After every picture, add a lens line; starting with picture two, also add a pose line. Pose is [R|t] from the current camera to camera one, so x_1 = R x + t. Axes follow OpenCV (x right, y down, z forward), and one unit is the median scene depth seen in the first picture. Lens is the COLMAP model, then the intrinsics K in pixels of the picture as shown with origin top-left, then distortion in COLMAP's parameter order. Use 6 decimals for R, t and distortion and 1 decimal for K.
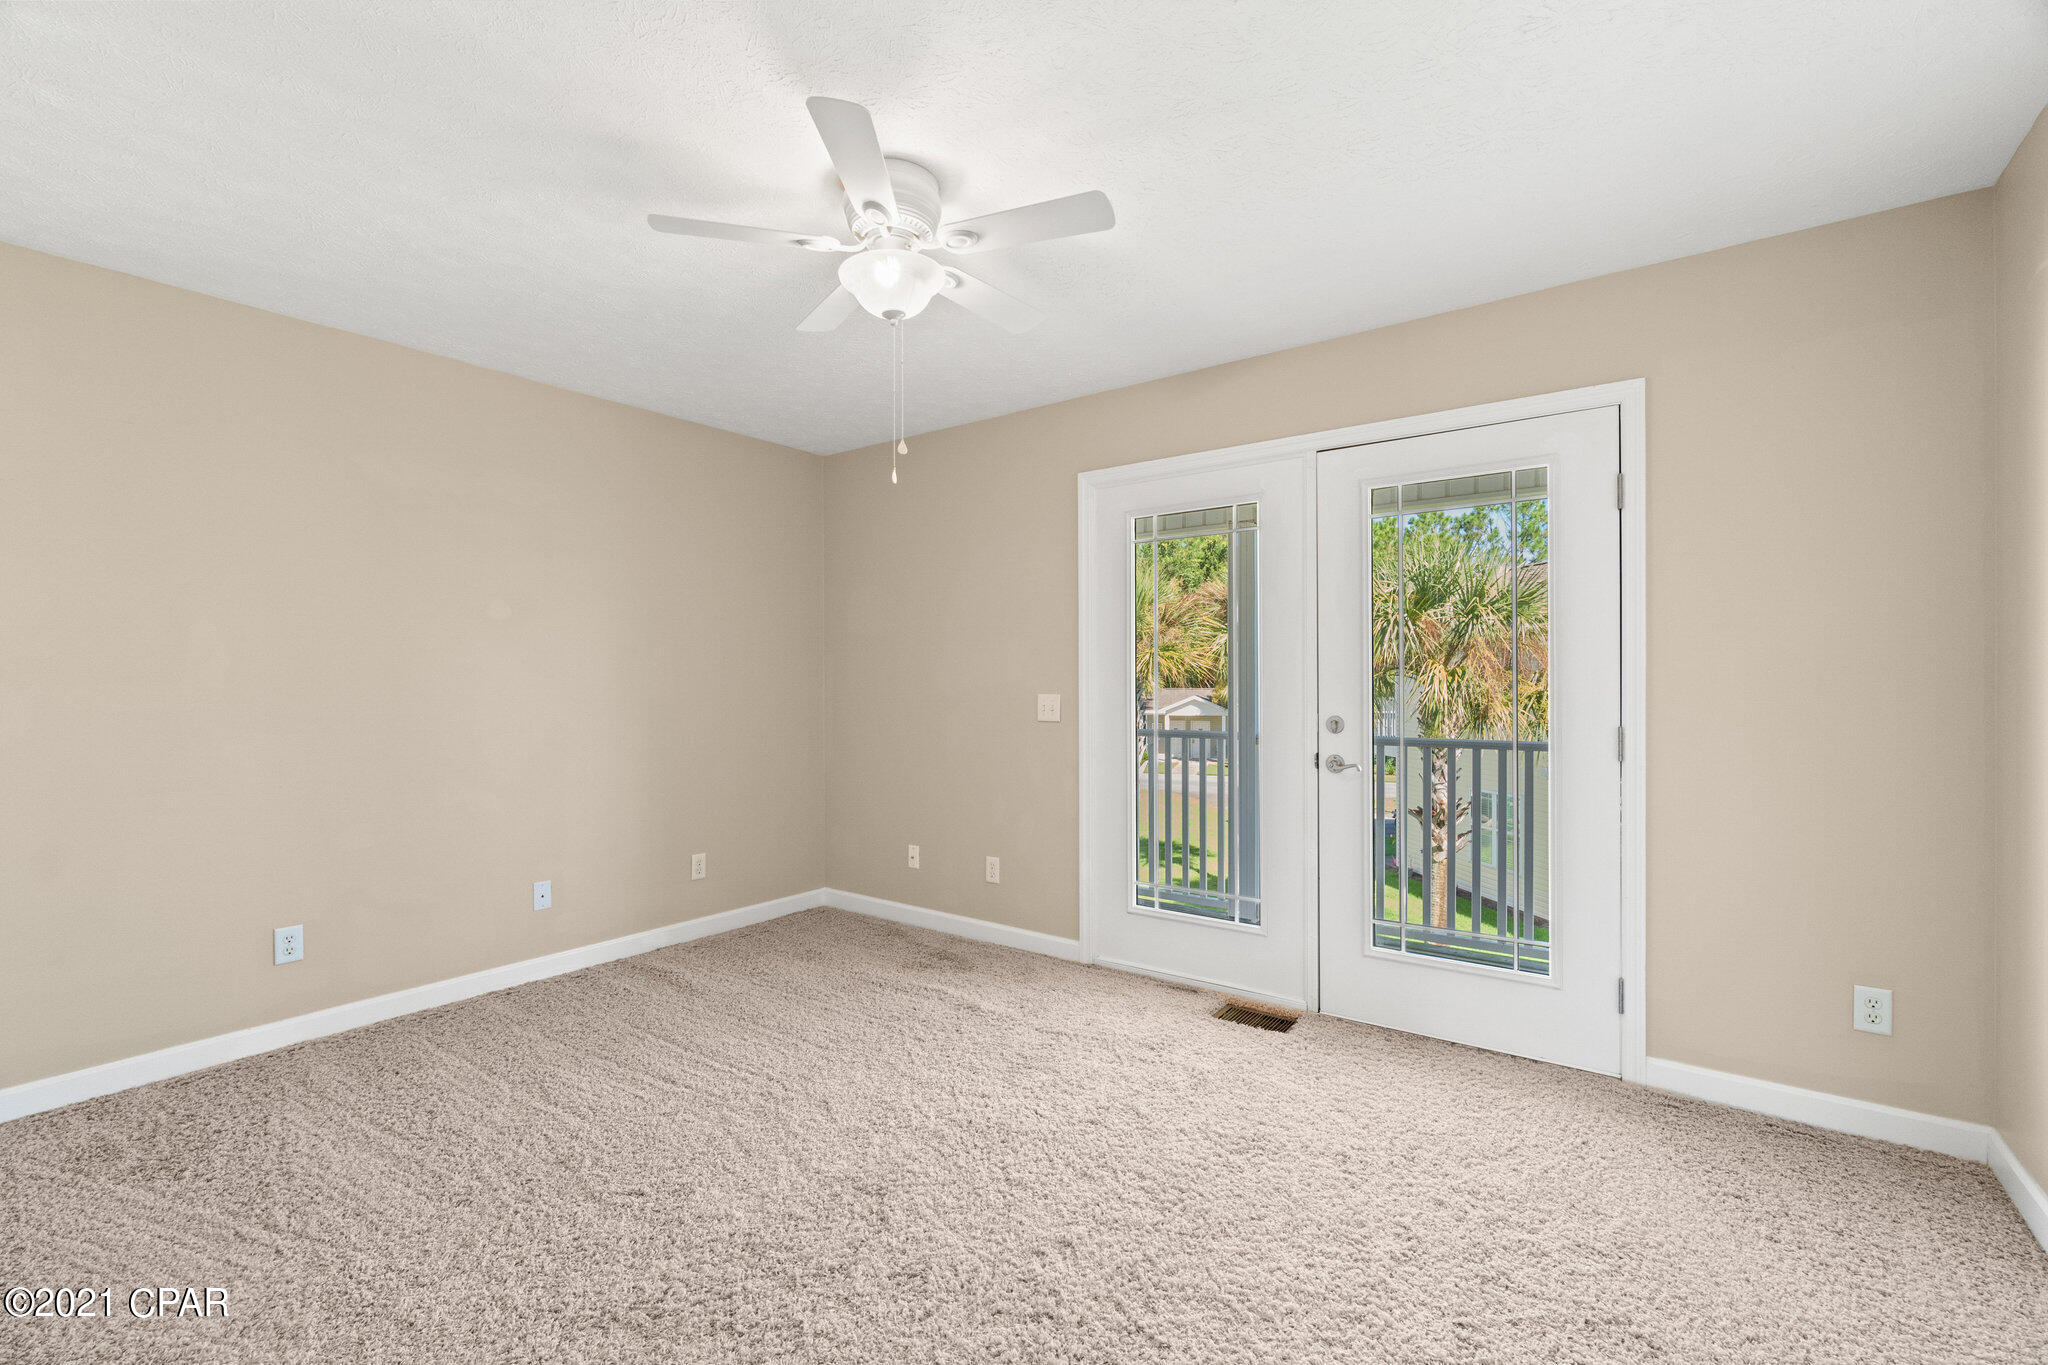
lens RADIAL K [[879.8, 0, 1024.0], [0, 879.8, 682.5], [0, 0, 1]] dist [-0.003930, -0.000016]
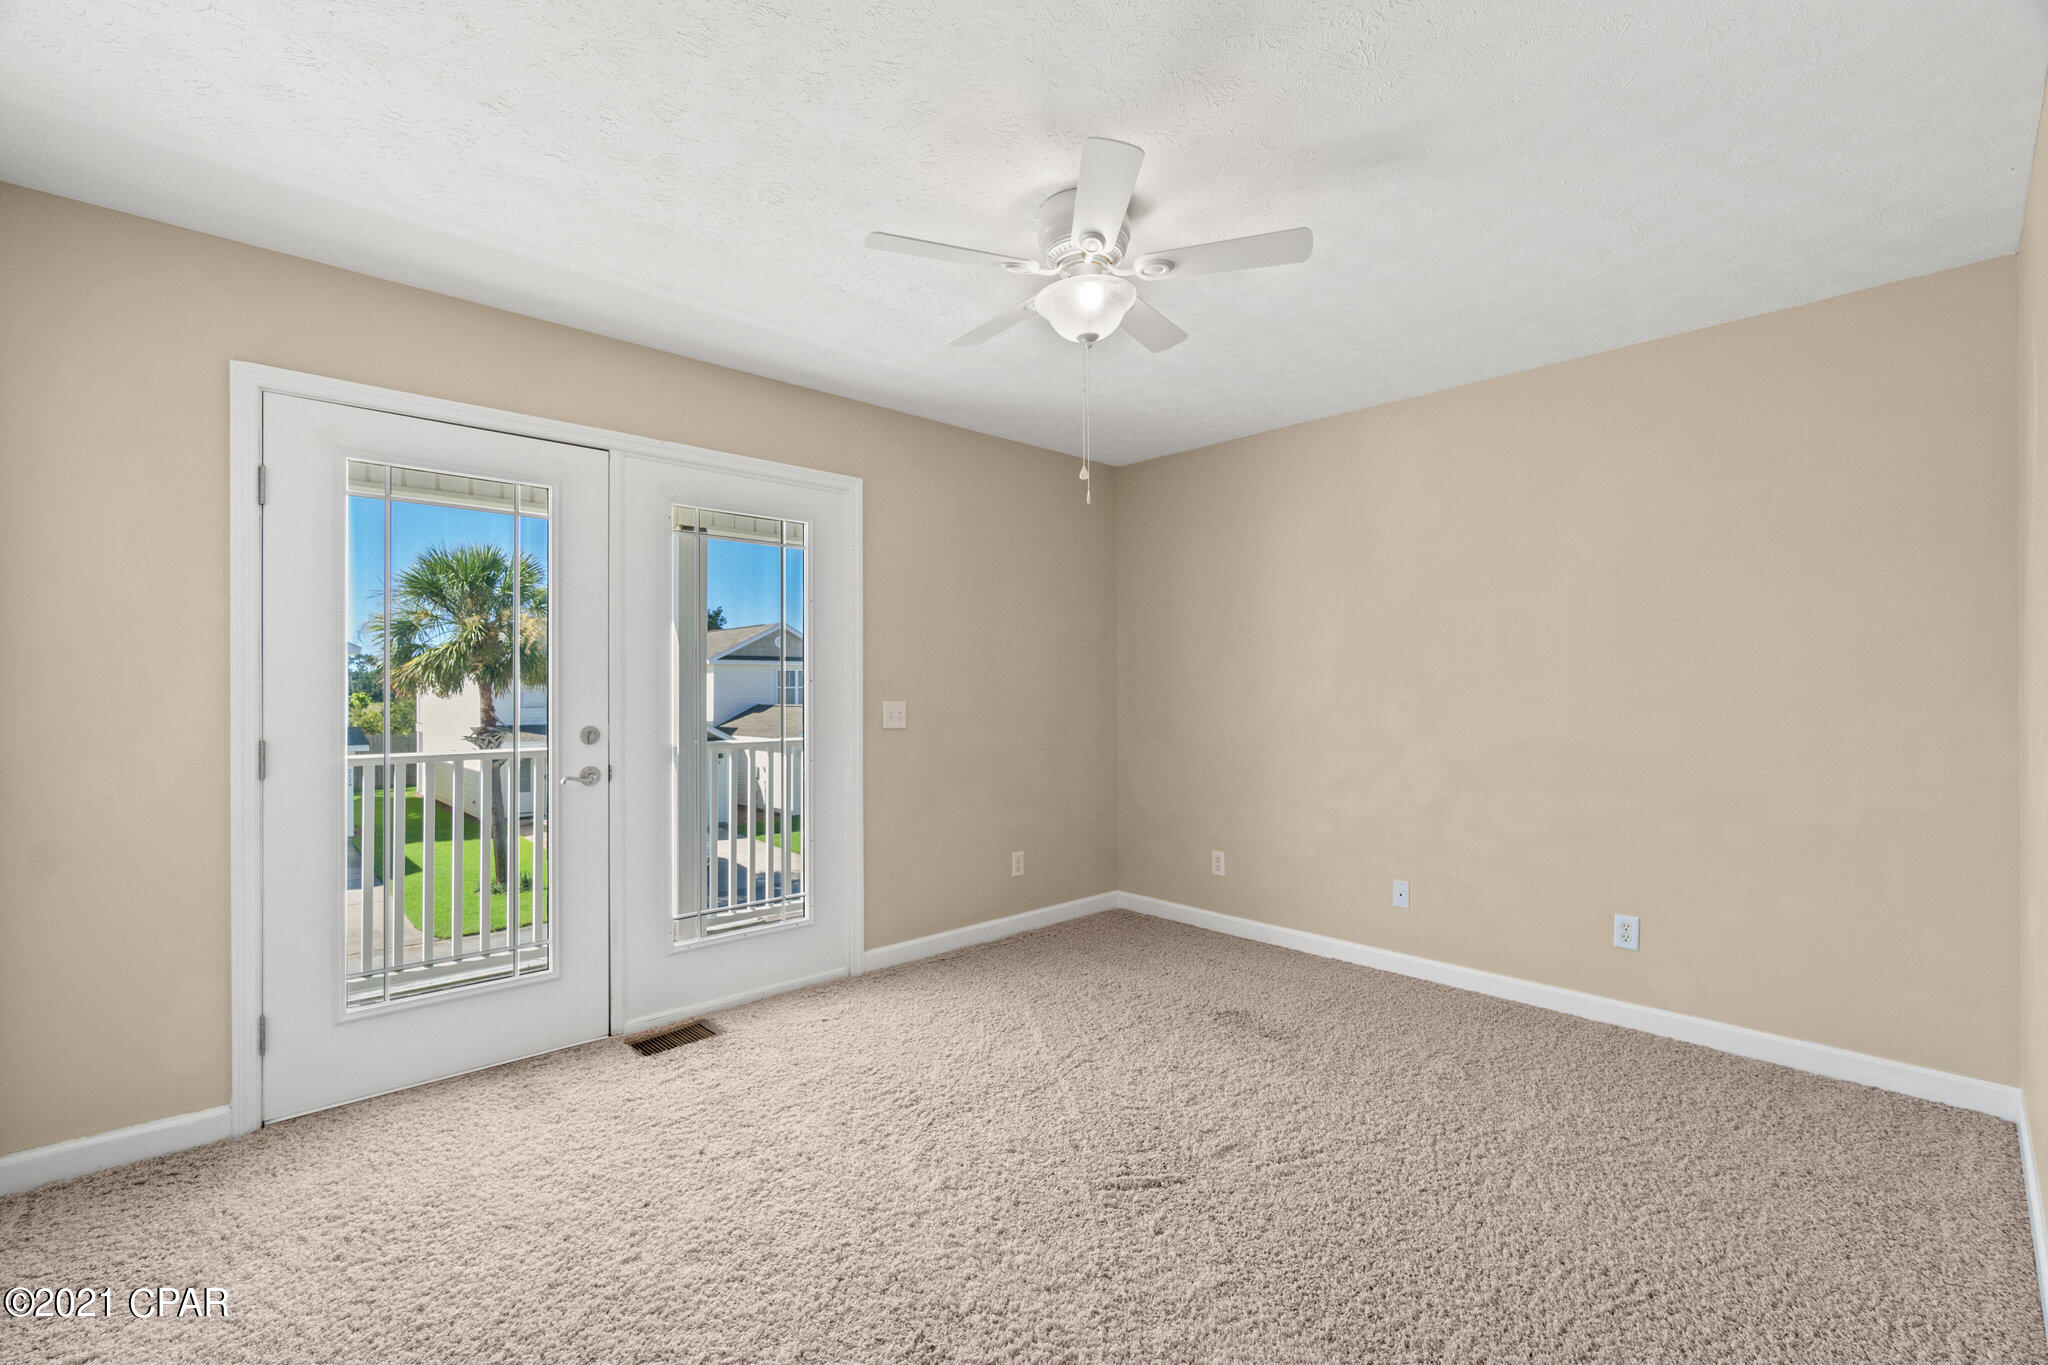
lens RADIAL K [[879.8, 0, 1024.0], [0, 879.8, 682.5], [0, 0, 1]] dist [-0.003930, -0.000016]
pose [[0.177993, 0.007388, 0.984004, -0.619331], [0.003849, 0.999959, -0.008204, 0.000243], [-0.984024, 0.005247, 0.177957, 0.452937]]
